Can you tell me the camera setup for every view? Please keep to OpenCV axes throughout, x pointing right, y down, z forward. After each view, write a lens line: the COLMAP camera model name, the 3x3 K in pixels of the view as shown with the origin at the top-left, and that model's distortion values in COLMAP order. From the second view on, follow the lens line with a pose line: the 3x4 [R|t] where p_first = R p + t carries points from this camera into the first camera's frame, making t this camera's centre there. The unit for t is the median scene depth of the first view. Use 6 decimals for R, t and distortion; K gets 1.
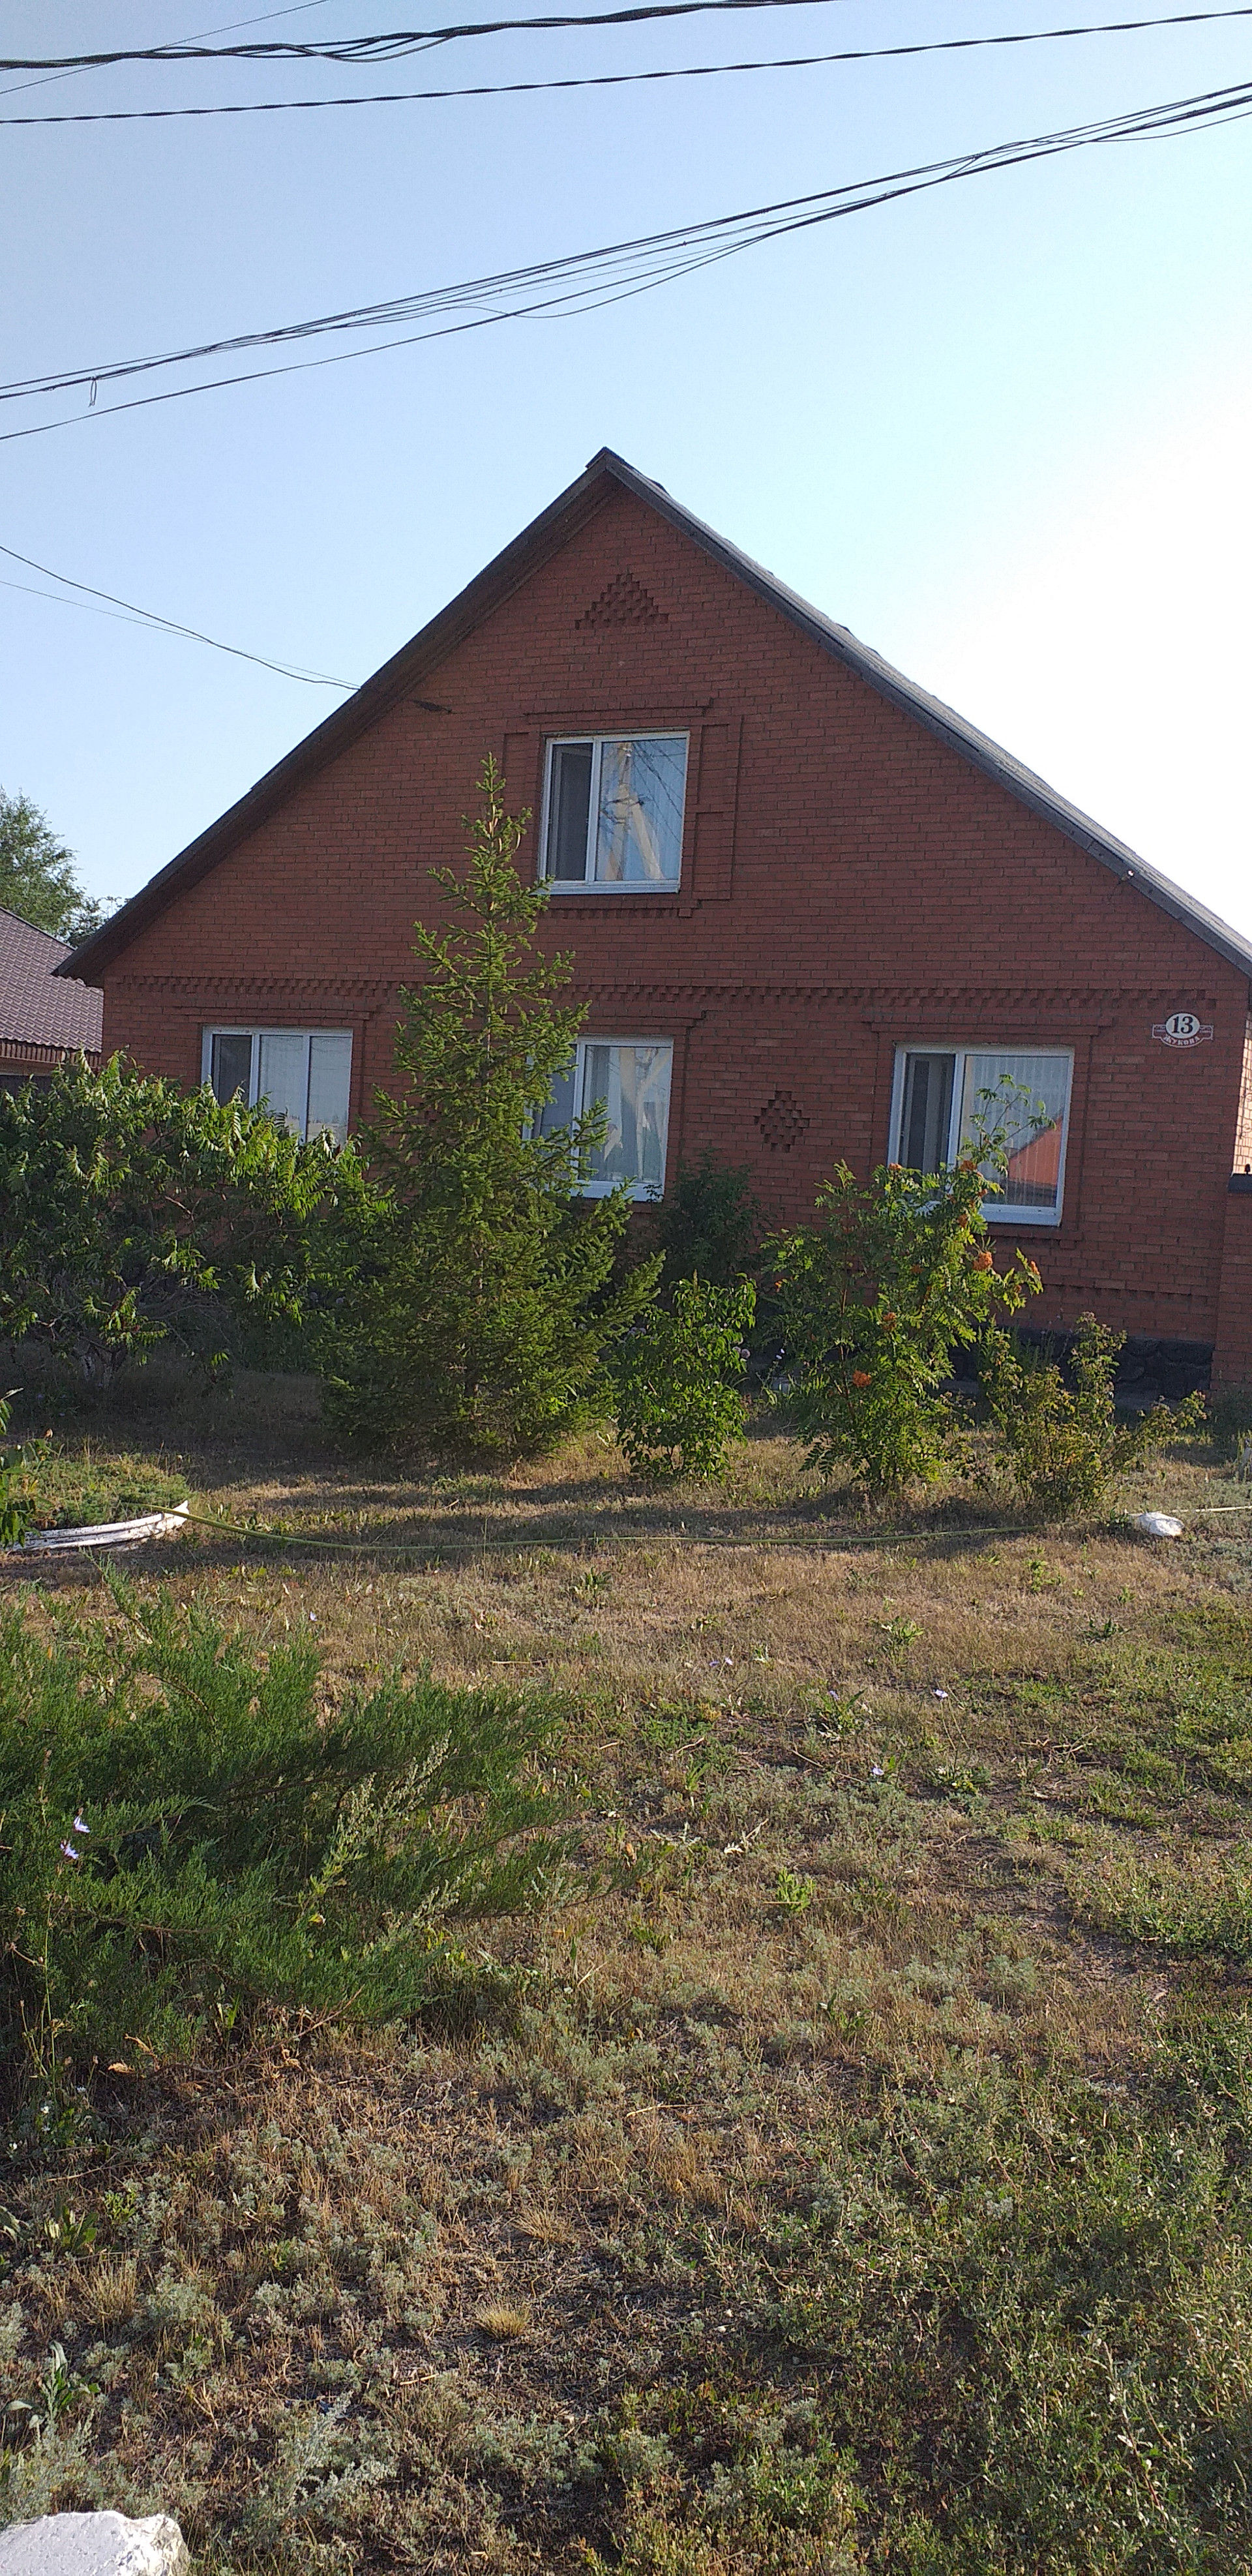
lens RADIAL K [[2120.9, 0, 559.6], [0, 2120.9, 1317.5], [0, 0, 1]] dist [0.121843, -0.003239]
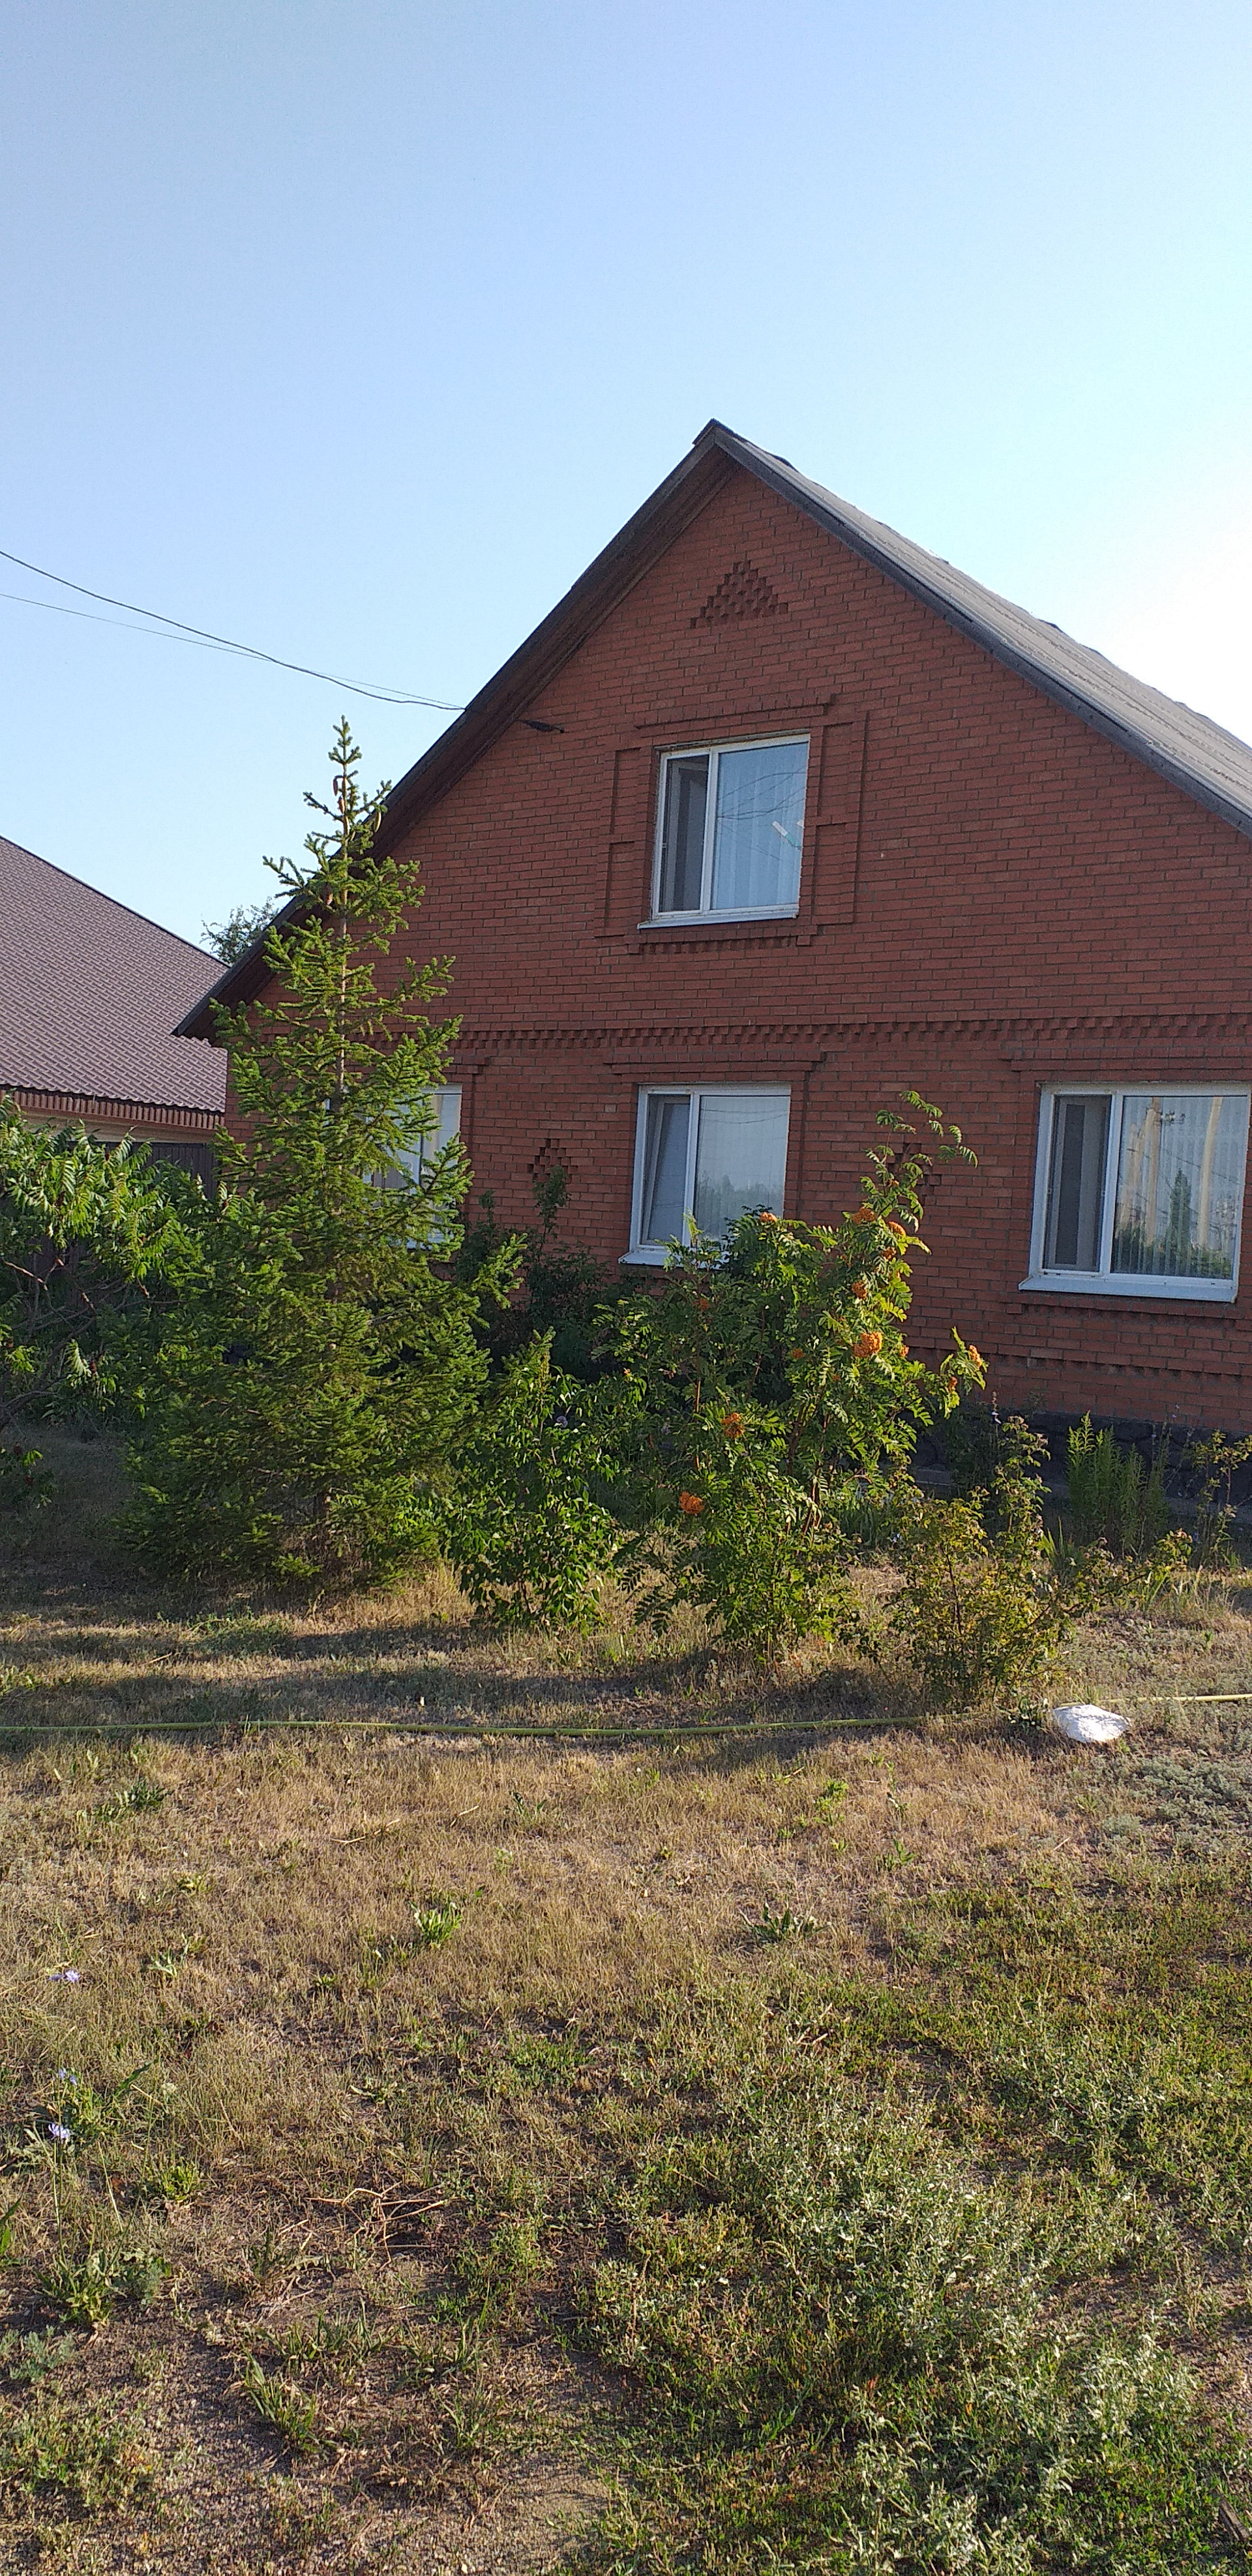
lens RADIAL K [[2120.9, 0, 559.6], [0, 2120.9, 1317.5], [0, 0, 1]] dist [0.121843, -0.003239]
pose [[0.985219, 0.001126, -0.171296, 0.191343], [-0.007534, 0.999296, -0.036765, -0.006785], [0.171134, 0.037513, 0.984533, 0.233367]]
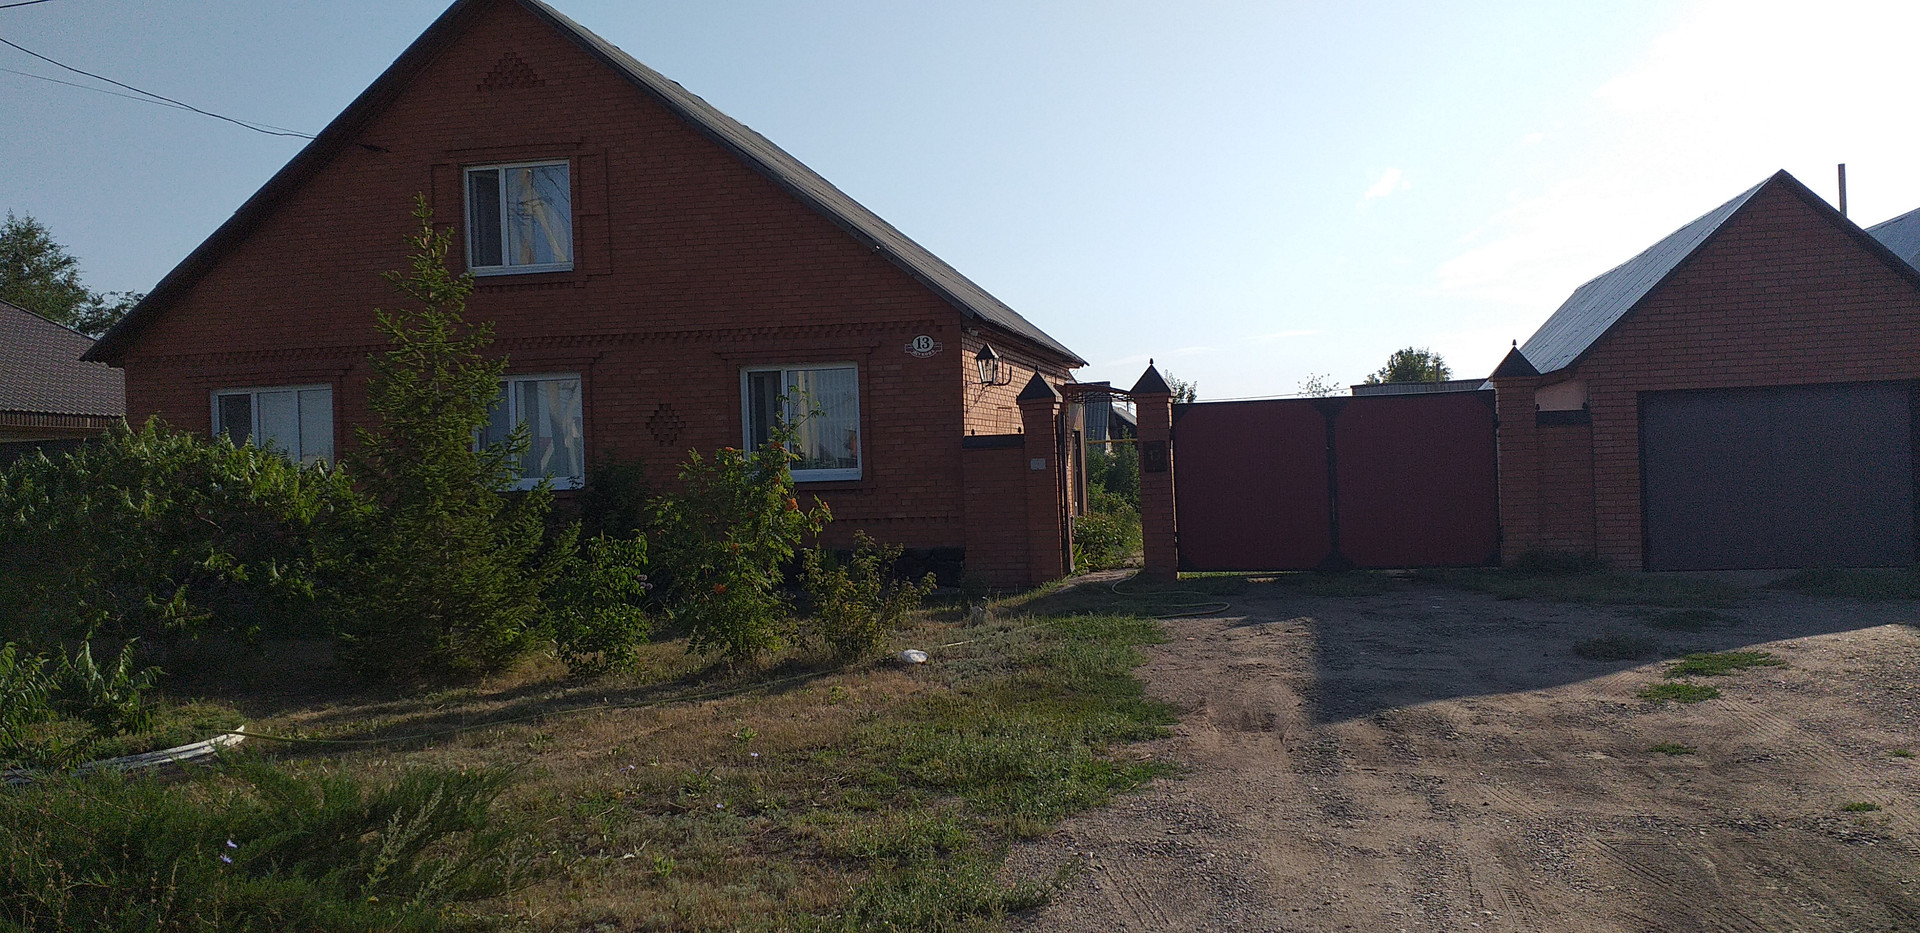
lens RADIAL K [[1569.3, 0, 1007.4], [0, 1569.3, 466.9], [0, 0, 1]] dist [0.050233, -0.151030]
pose [[0.949497, -0.092617, 0.299796, 0.008118], [0.110564, 0.992920, -0.043426, 0.012337], [-0.293651, 0.074380, 0.953014, -0.121753]]
